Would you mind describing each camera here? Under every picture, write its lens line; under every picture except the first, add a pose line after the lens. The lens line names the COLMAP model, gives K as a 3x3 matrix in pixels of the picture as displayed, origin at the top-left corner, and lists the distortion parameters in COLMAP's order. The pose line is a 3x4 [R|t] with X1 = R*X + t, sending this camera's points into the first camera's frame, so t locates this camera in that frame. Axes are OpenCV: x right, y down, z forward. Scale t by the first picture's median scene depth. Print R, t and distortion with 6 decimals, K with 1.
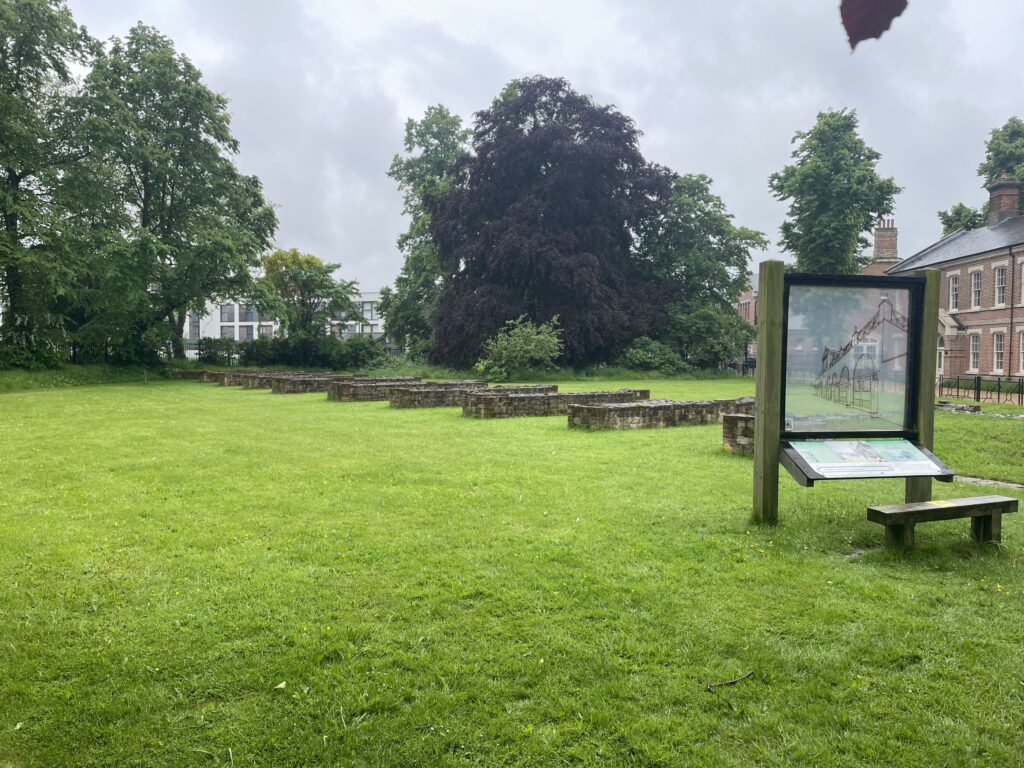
lens RADIAL K [[765.2, 0, 512.0], [0, 765.2, 384.0], [0, 0, 1]] dist [0.065535, -0.078466]
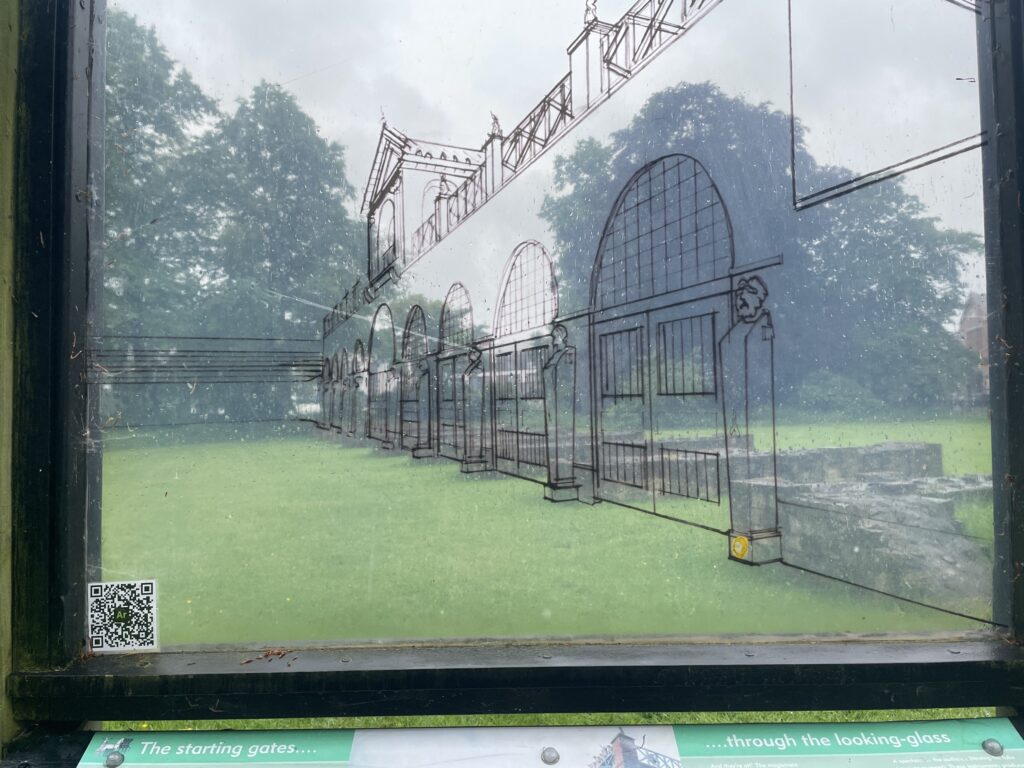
lens RADIAL K [[765.2, 0, 512.0], [0, 765.2, 384.0], [0, 0, 1]] dist [0.065535, -0.078466]
pose [[0.964973, -0.039328, -0.259386, 0.062335], [0.022094, 0.997370, -0.069026, 0.002434], [0.261419, 0.060878, 0.963304, 0.113189]]
